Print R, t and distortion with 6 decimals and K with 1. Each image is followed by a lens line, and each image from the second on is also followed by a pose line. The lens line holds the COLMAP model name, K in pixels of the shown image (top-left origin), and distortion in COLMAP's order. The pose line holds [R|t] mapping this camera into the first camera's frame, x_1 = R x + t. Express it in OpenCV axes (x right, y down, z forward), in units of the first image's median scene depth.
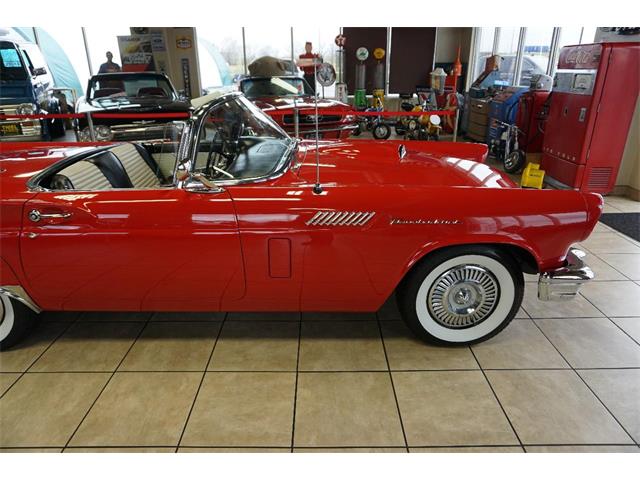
lens RADIAL K [[429.1, 0, 323.0], [0, 429.1, 236.1], [0, 0, 1]] dist [-0.039906, 0.033969]
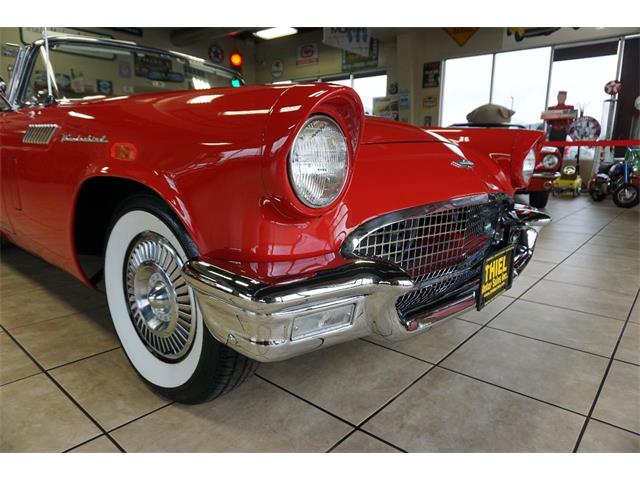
lens RADIAL K [[429.1, 0, 320.9], [0, 429.1, 236.2], [0, 0, 1]] dist [-0.039906, 0.033969]
pose [[0.745011, 0.145688, -0.650948, 0.193791], [-0.266130, 0.959746, -0.089786, 0.013529], [0.611665, 0.240129, 0.753793, 0.159744]]
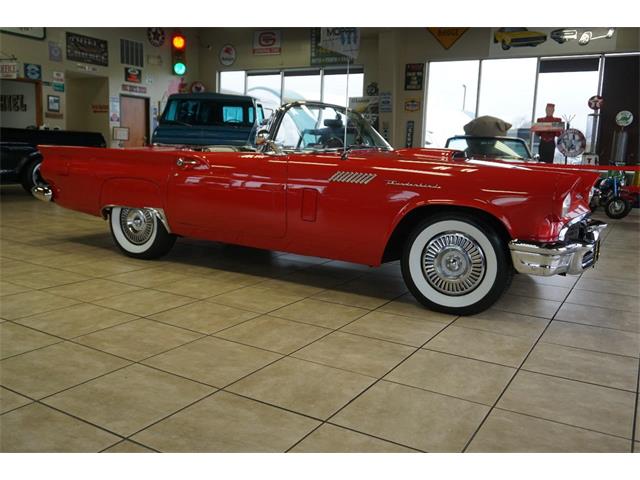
lens RADIAL K [[580.7, 0, 320.3], [0, 580.7, 238.1], [0, 0, 1]] dist [0.002550, 0.017115]
pose [[0.857523, 0.115455, -0.501323, 0.180972], [-0.229577, 0.957958, -0.172078, 0.097128], [0.460379, 0.262653, 0.847977, -0.106595]]
